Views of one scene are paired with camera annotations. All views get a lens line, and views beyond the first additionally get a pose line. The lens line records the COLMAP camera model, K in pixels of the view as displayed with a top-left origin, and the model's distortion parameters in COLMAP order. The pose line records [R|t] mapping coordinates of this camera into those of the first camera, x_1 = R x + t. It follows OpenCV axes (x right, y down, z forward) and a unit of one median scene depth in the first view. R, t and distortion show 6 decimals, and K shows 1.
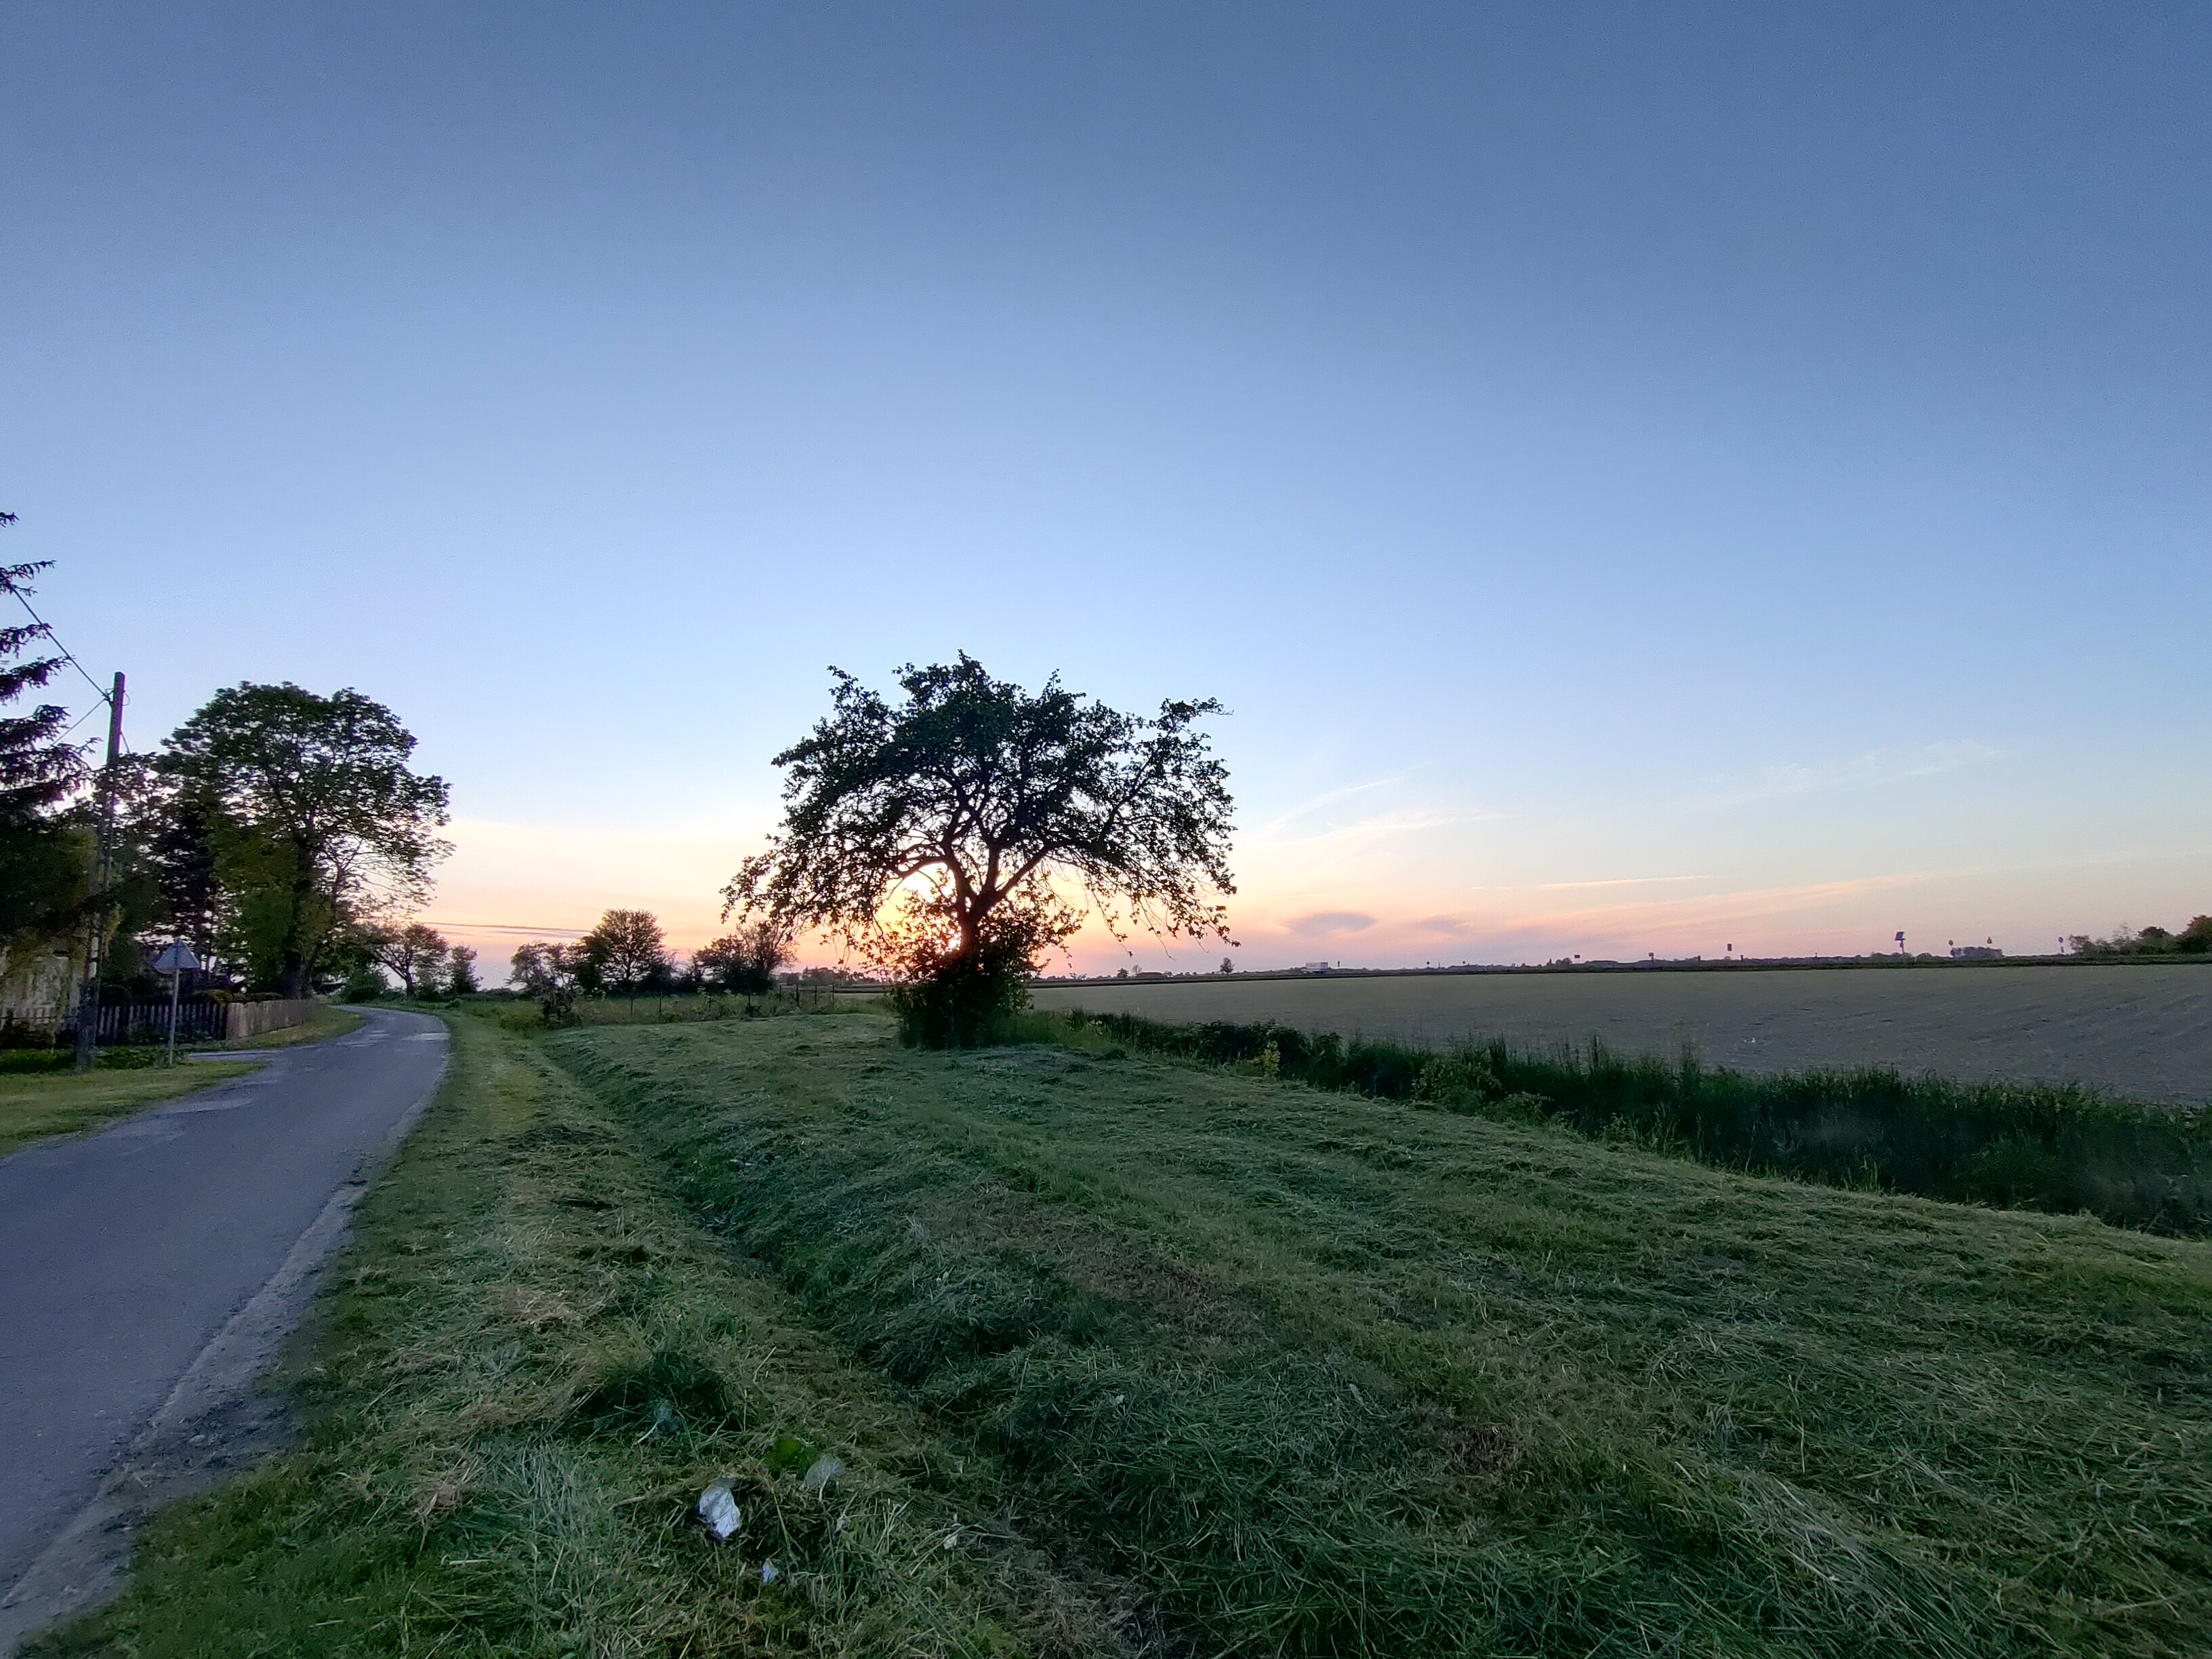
lens RADIAL K [[890.4, 0, 1106.5], [0, 890.4, 878.9], [0, 0, 1]] dist [0.017805, 0.000078]
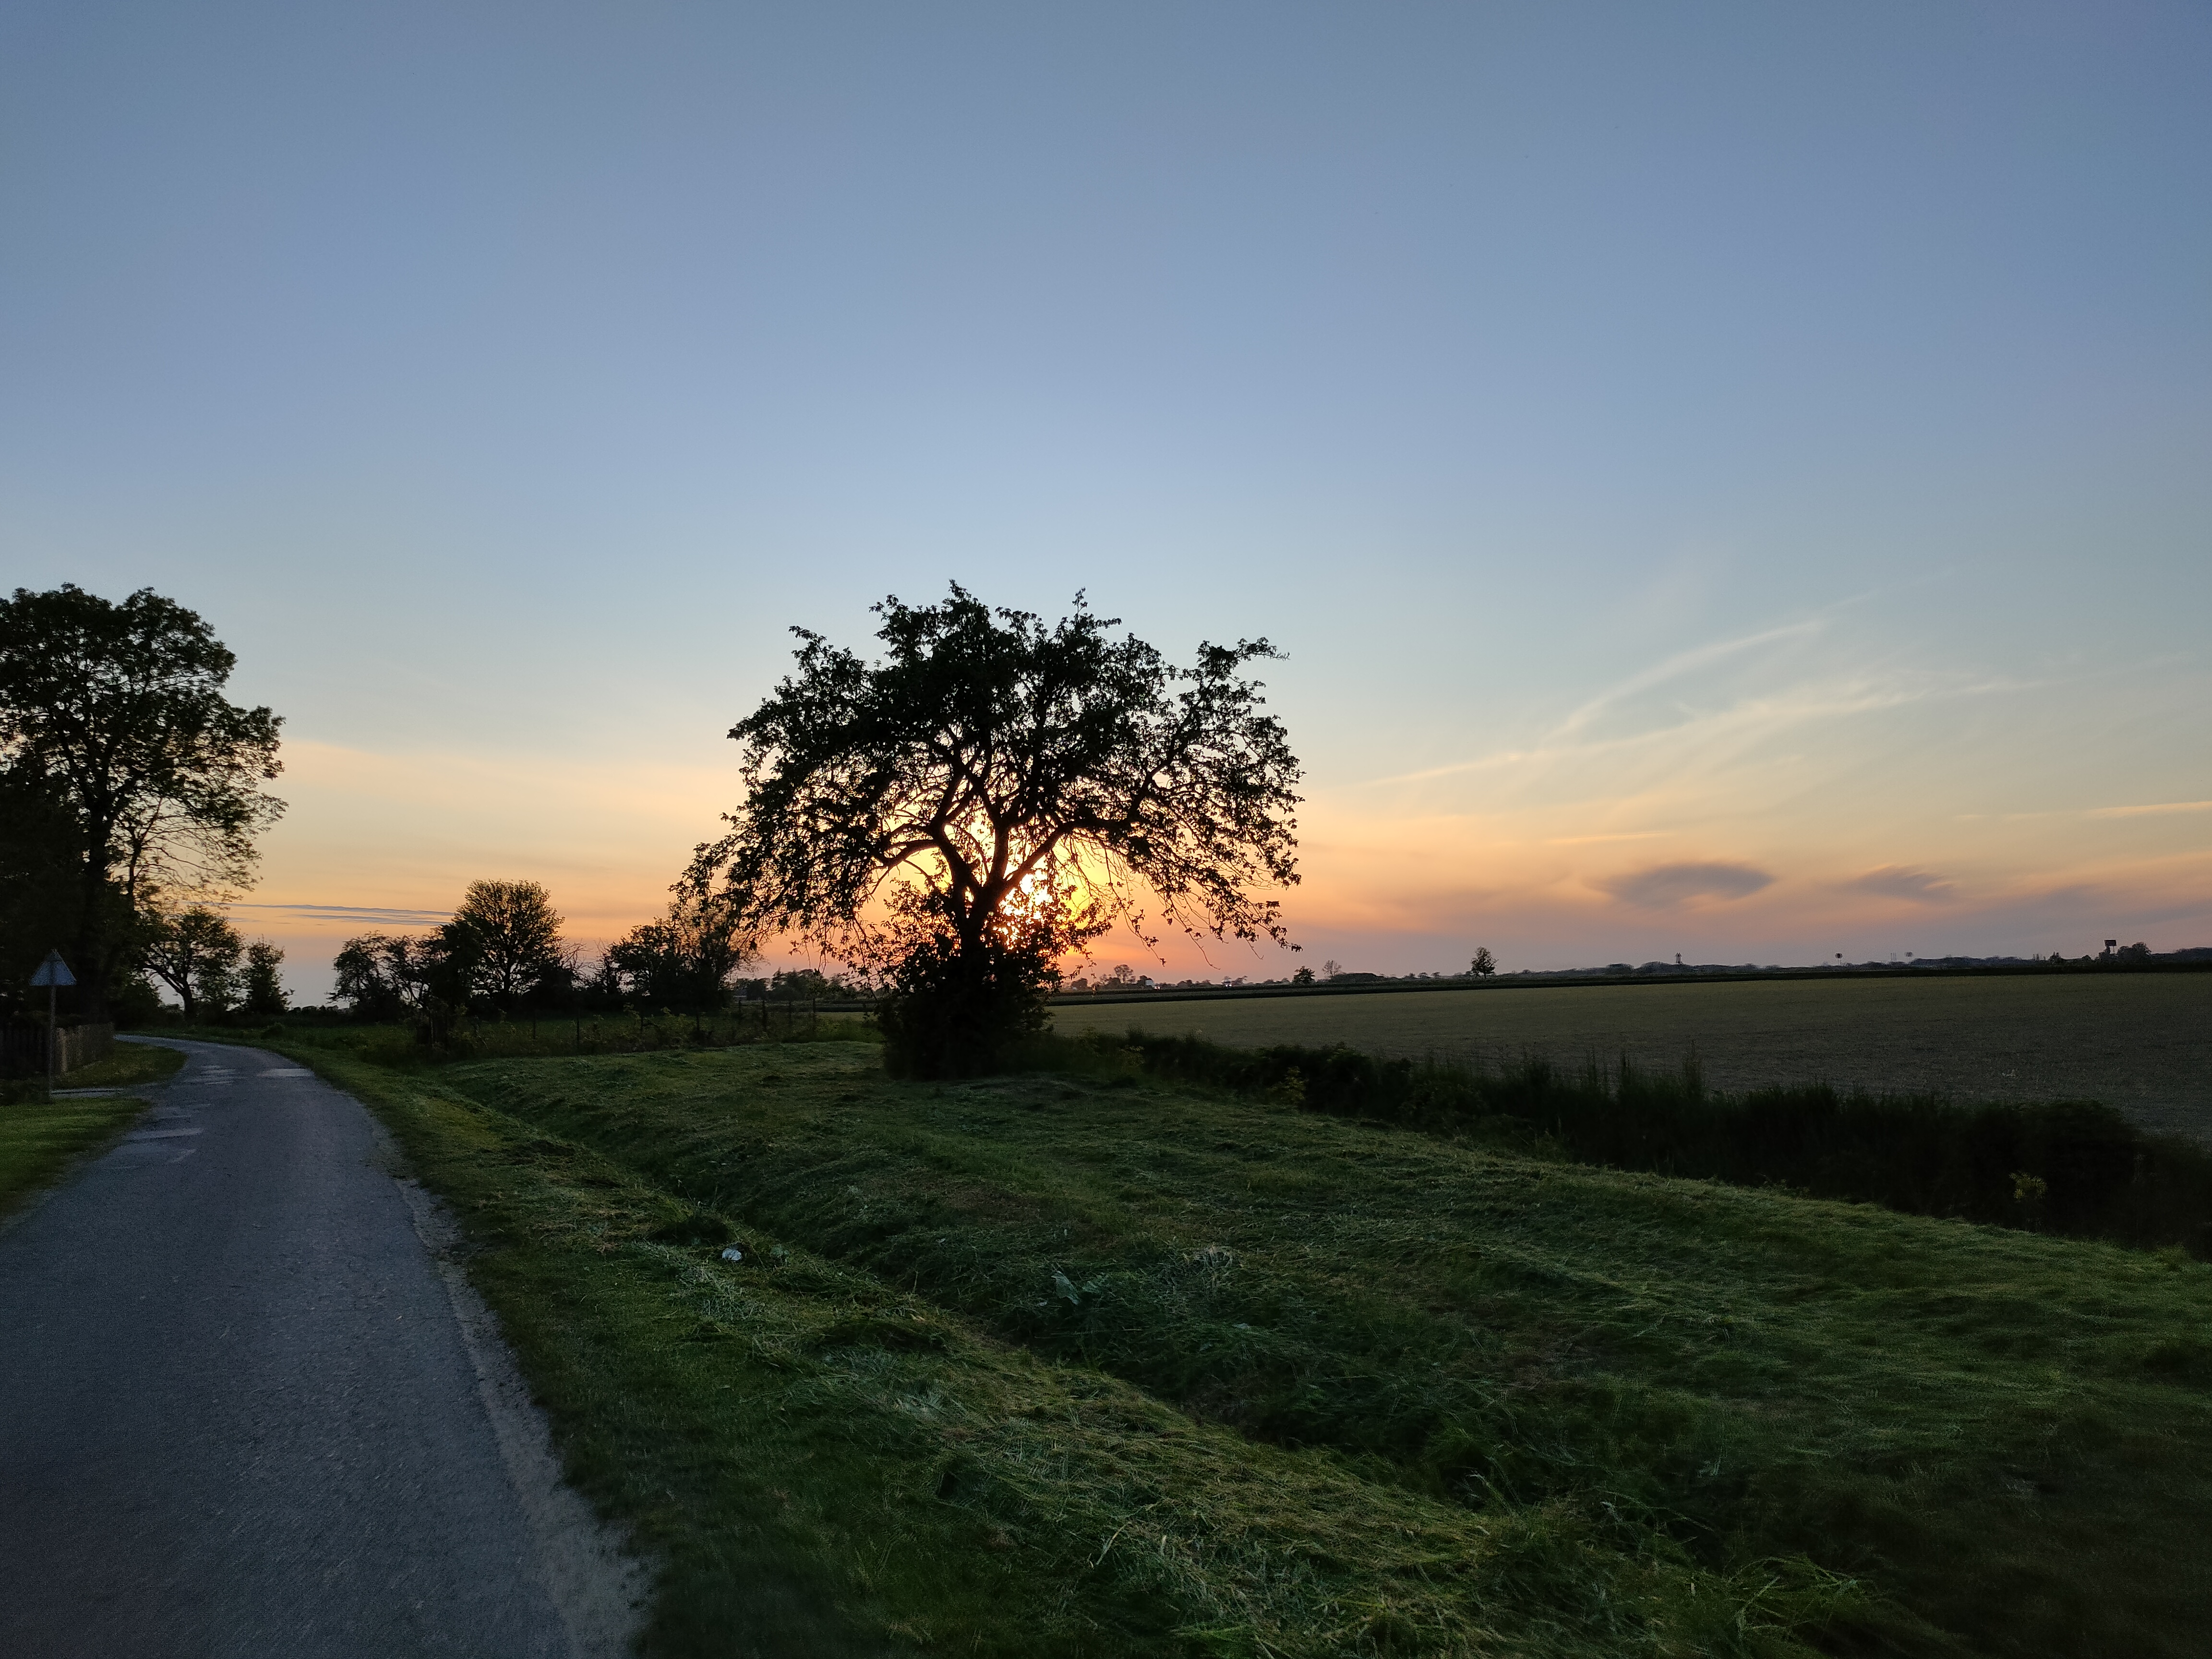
lens RADIAL K [[1562.5, 0, 1106.0], [0, 1562.5, 829.5], [0, 0, 1]] dist [0.043424, -0.001364]
pose [[0.993073, -0.017417, -0.116204, 0.125042], [0.018883, 0.999755, 0.011530, -0.046199], [0.115975, -0.013644, 0.993158, -0.358569]]
